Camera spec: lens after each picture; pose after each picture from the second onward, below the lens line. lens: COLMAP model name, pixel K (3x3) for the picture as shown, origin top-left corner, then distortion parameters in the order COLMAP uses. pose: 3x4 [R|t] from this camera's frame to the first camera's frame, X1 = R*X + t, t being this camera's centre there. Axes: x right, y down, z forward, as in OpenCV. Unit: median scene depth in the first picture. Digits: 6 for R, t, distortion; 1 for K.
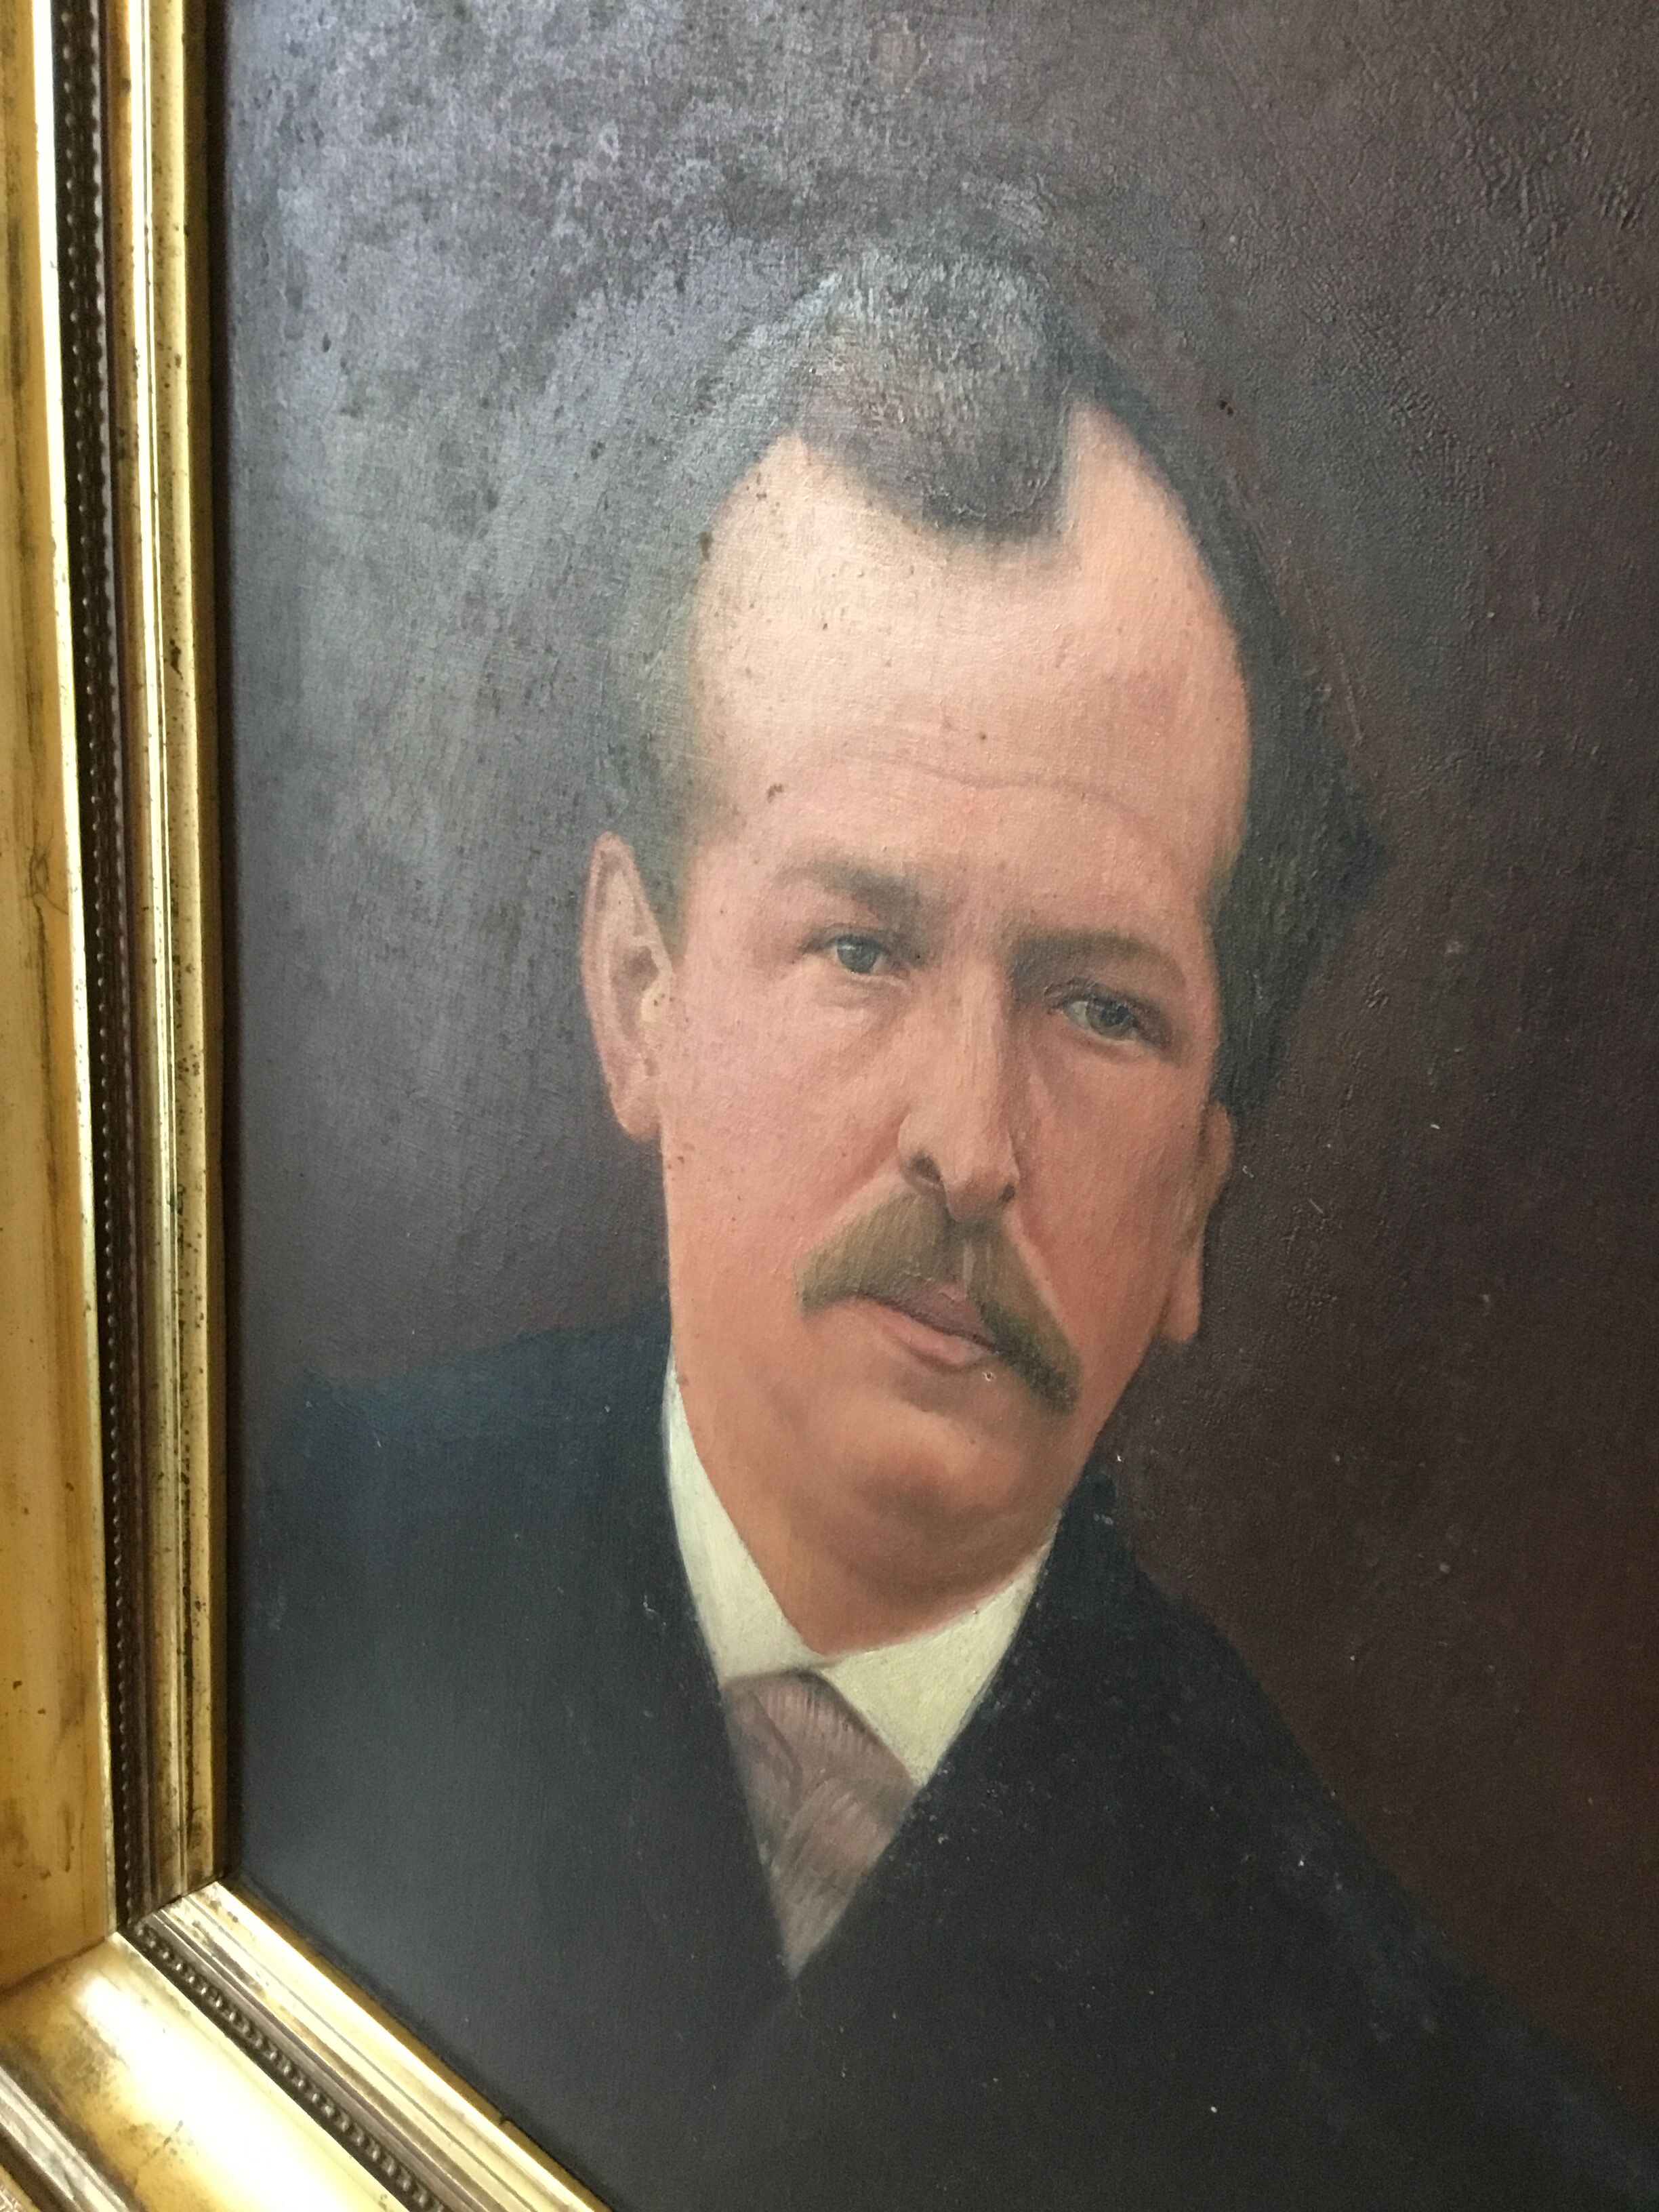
lens RADIAL K [[2009.8, 0, 824.7], [0, 2009.8, 1129.1], [0, 0, 1]] dist [0.145989, -0.293906]
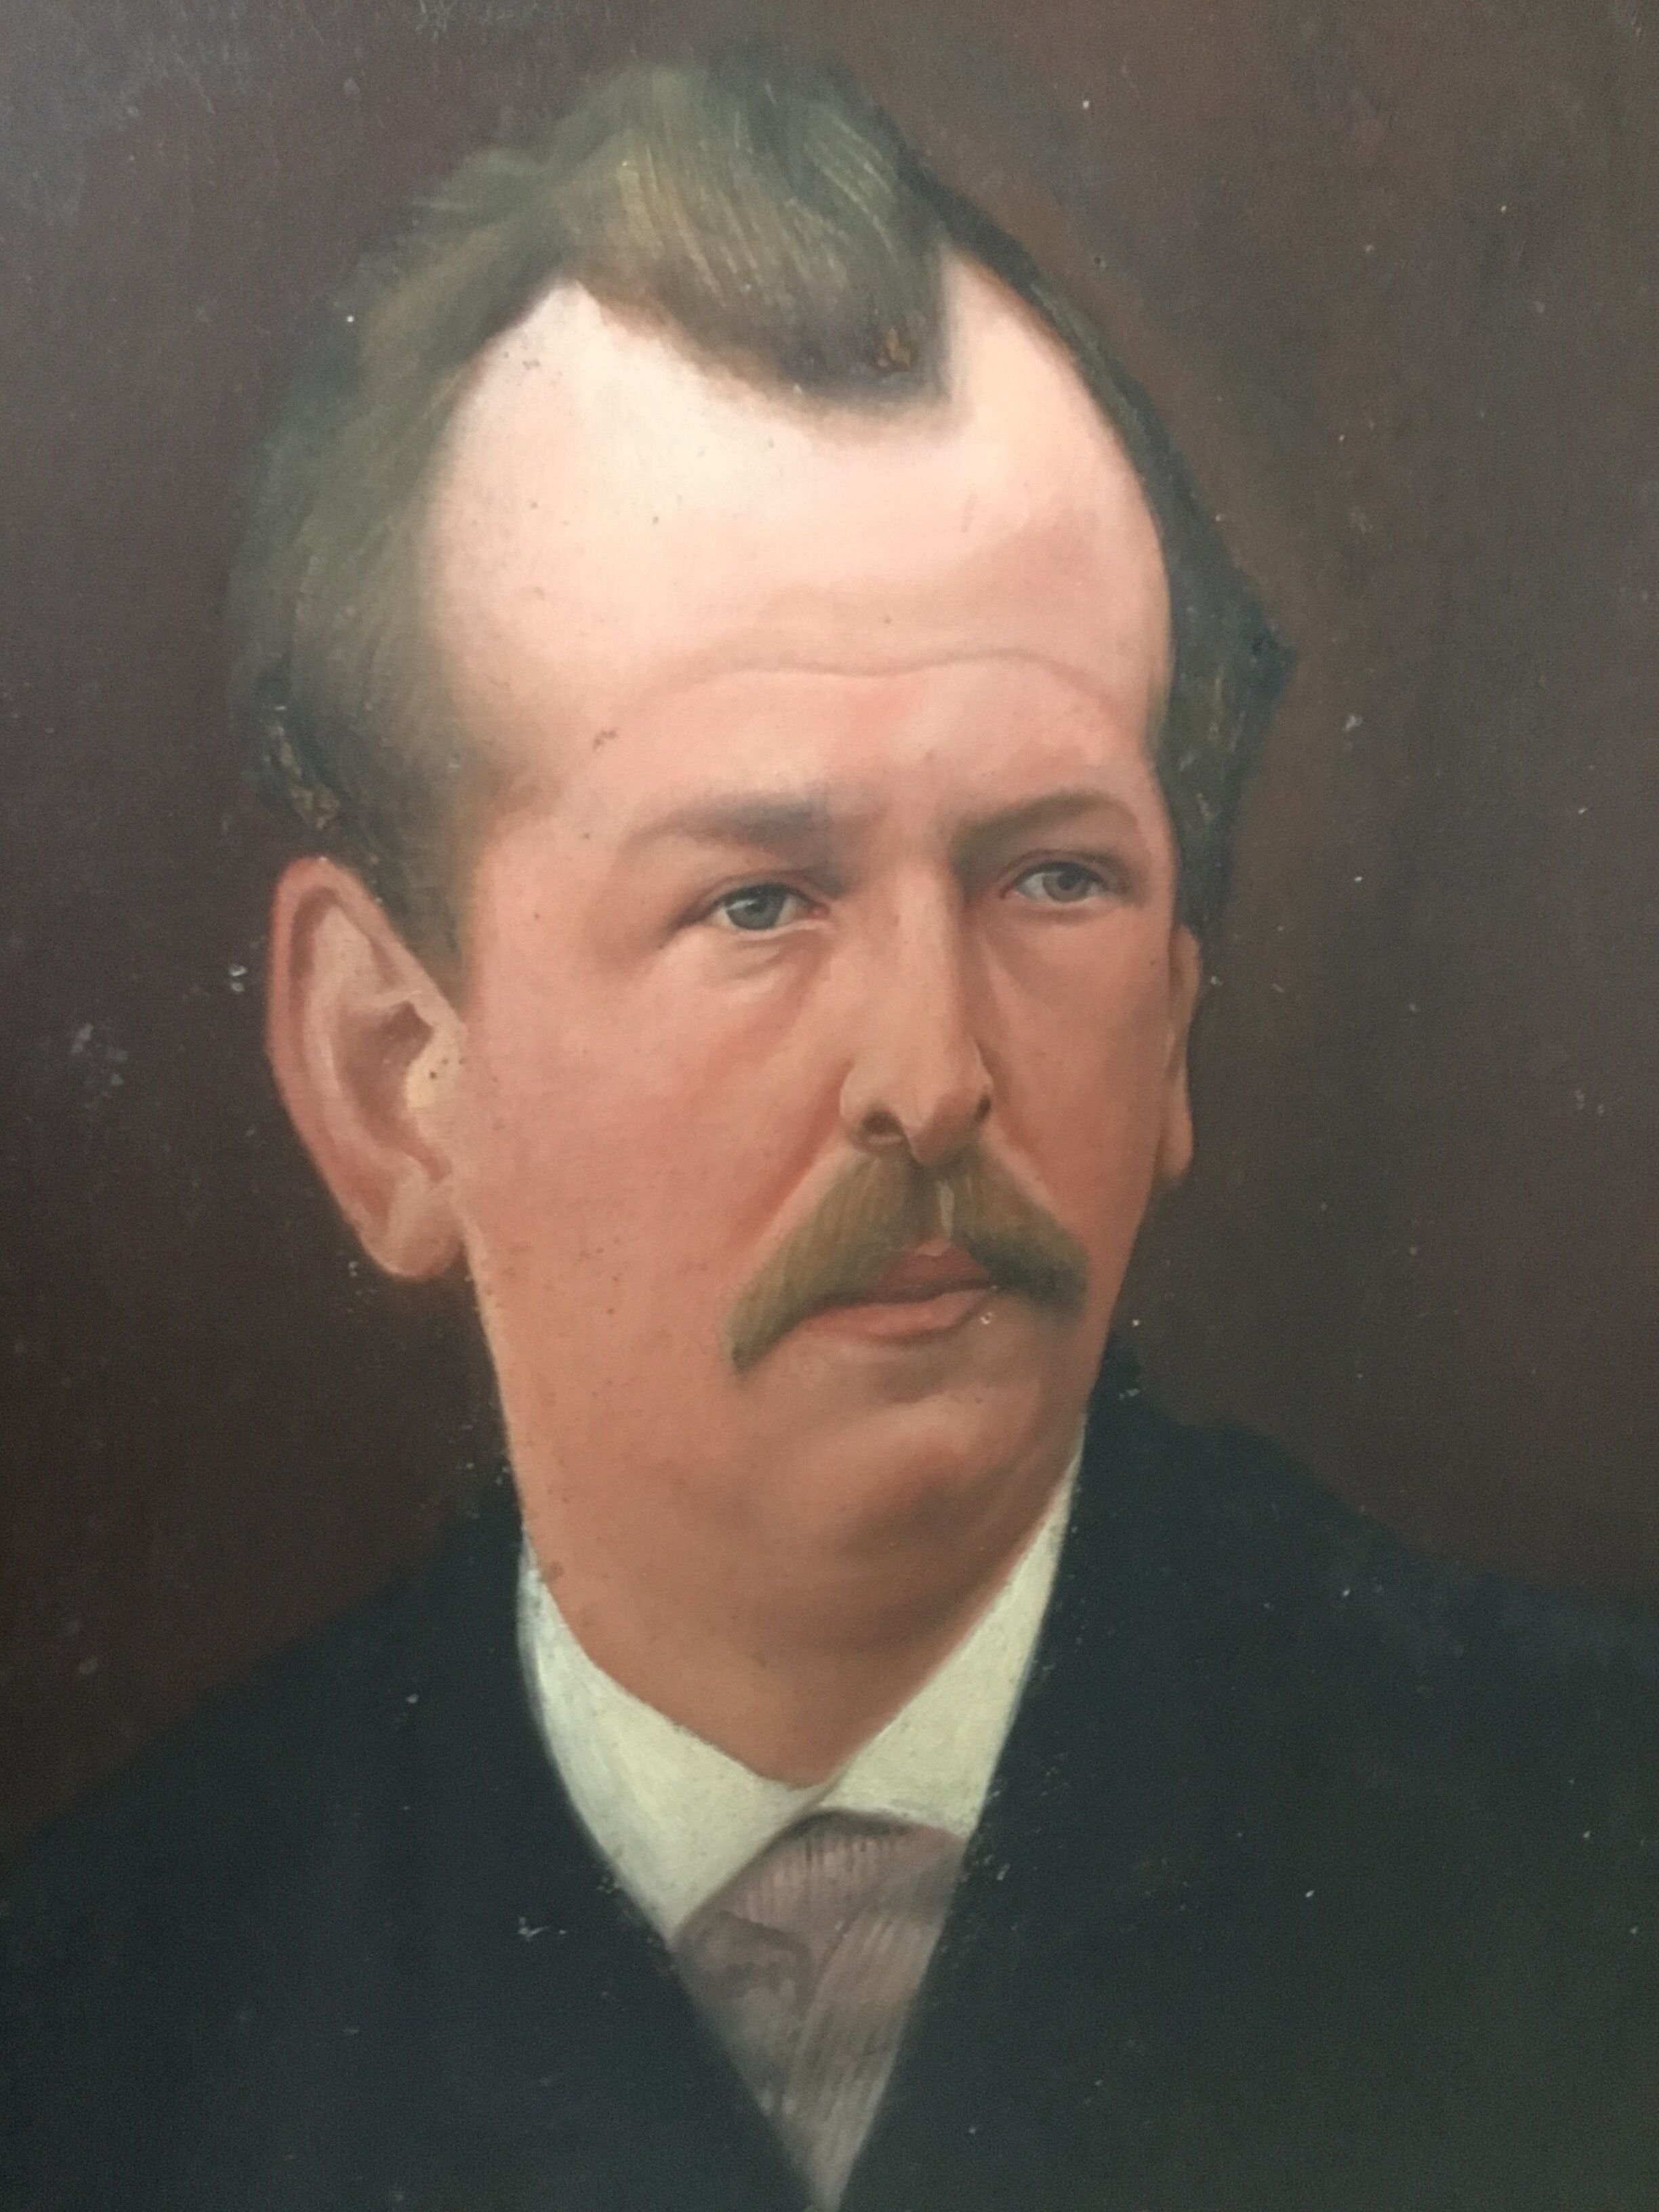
lens RADIAL K [[2009.8, 0, 824.7], [0, 2009.8, 1129.1], [0, 0, 1]] dist [0.145989, -0.293906]
pose [[0.424705, -0.245273, 0.871474, -0.721199], [0.353517, 0.931110, 0.089773, -0.065542], [-0.833457, 0.269954, 0.482156, 0.588827]]
